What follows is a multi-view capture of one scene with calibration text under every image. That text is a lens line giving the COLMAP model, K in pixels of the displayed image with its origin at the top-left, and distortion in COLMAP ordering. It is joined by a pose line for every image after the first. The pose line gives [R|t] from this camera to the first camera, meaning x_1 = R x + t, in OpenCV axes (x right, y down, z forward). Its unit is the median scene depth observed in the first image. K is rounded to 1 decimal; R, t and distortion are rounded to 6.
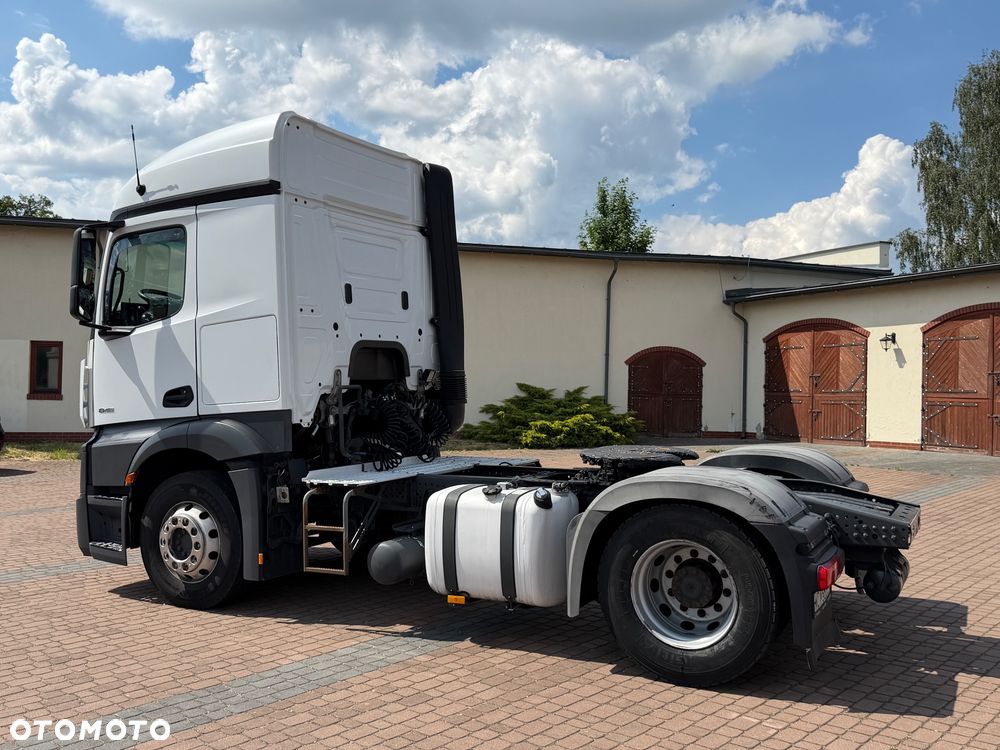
lens RADIAL K [[942.9, 0, 497.2], [0, 942.9, 375.5], [0, 0, 1]] dist [0.155188, -0.332576]
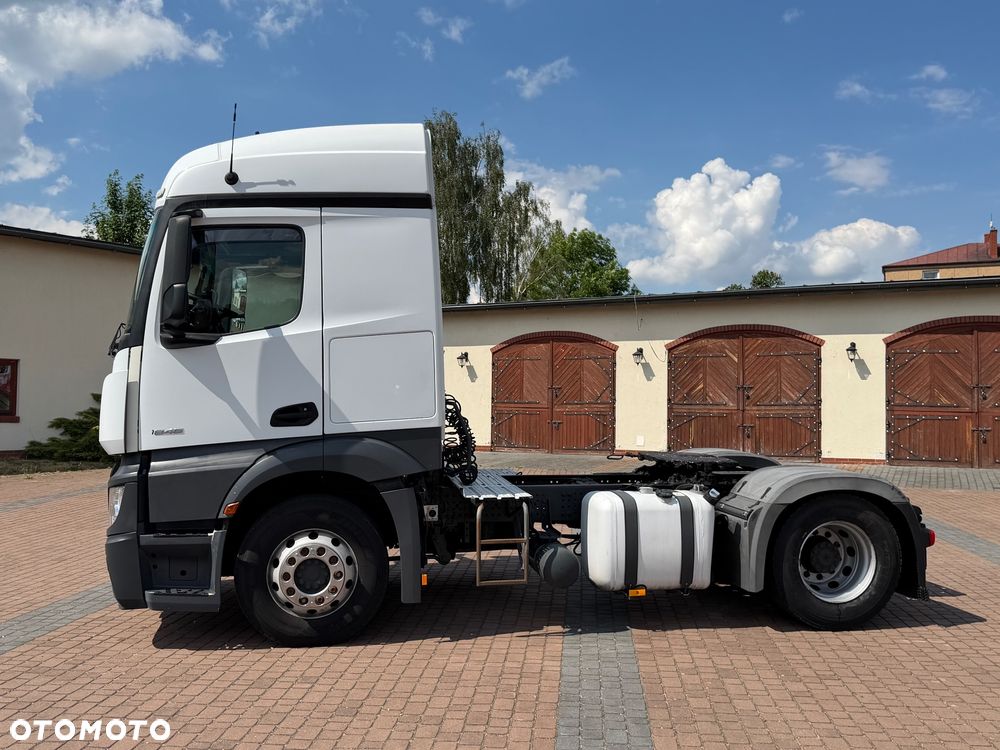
lens RADIAL K [[942.9, 0, 497.2], [0, 942.9, 375.5], [0, 0, 1]] dist [0.155188, -0.332576]
pose [[0.798414, 0.015464, 0.601911, -0.704924], [-0.010058, 0.999873, -0.012346, -0.005596], [-0.602025, 0.003803, 0.798468, 0.159660]]
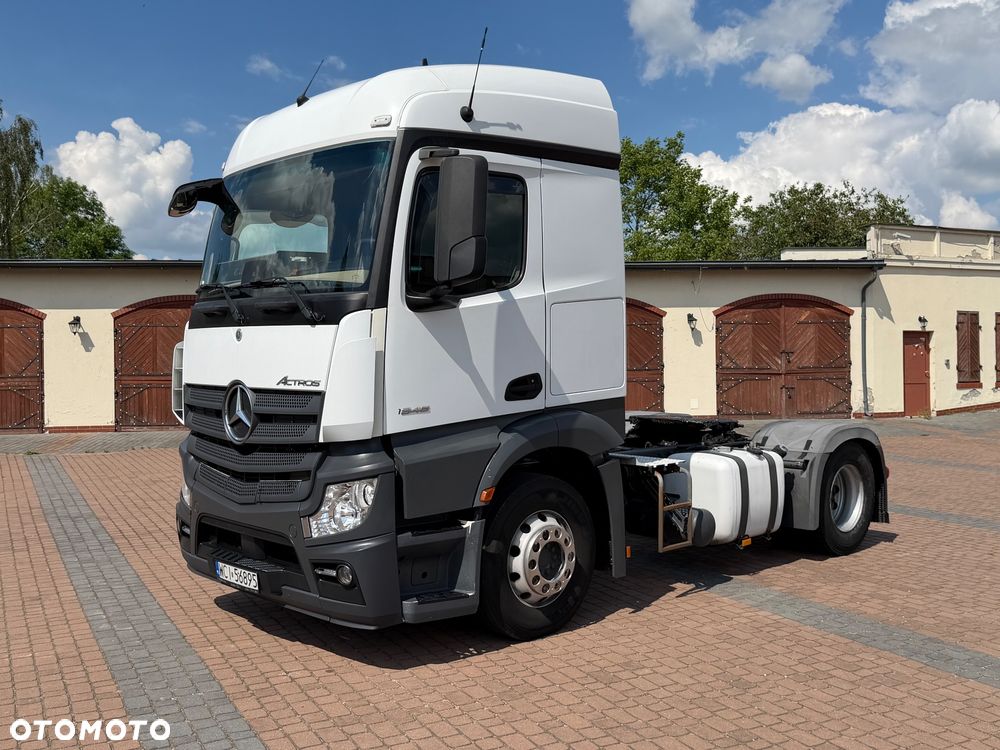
lens RADIAL K [[940.9, 0, 502.1], [0, 940.9, 377.0], [0, 0, 1]] dist [0.160314, -0.342994]
pose [[0.326219, -0.016003, 0.945159, -1.078212], [-0.002237, 0.999841, 0.017701, -0.000719], [-0.945292, -0.007889, 0.326131, 0.734163]]
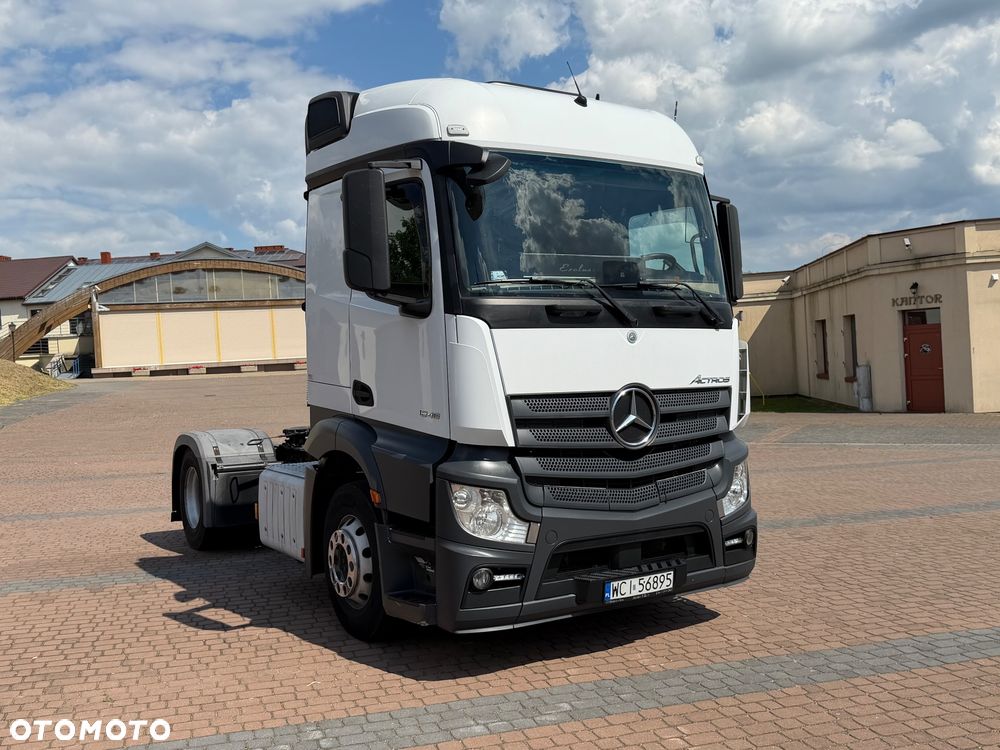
lens RADIAL K [[942.9, 0, 497.2], [0, 942.9, 375.5], [0, 0, 1]] dist [0.155188, -0.332576]
pose [[-0.864741, 0.022147, 0.501729, -0.692710], [0.028914, 0.999566, 0.005712, 0.002766], [-0.501385, 0.019447, -0.865006, 1.905567]]
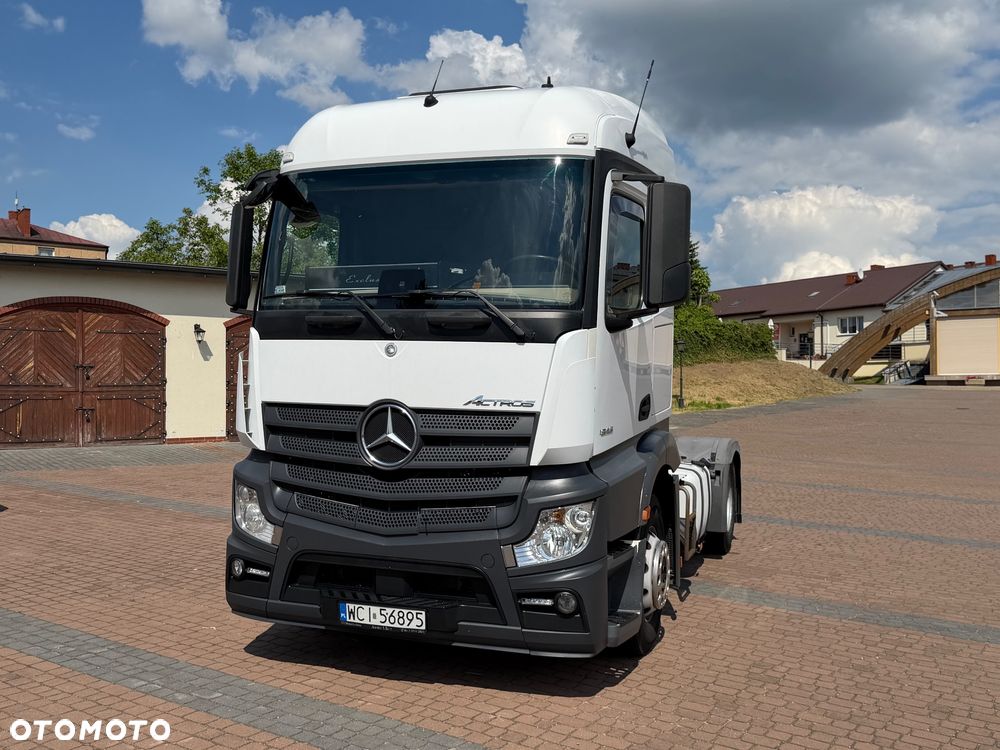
lens RADIAL K [[940.9, 0, 502.1], [0, 940.9, 377.0], [0, 0, 1]] dist [0.160314, -0.342994]
pose [[-0.136707, -0.000015, 0.990611, -1.119669], [-0.020086, 0.999794, -0.002757, -0.000170], [-0.990408, -0.020274, -0.136680, 1.209246]]
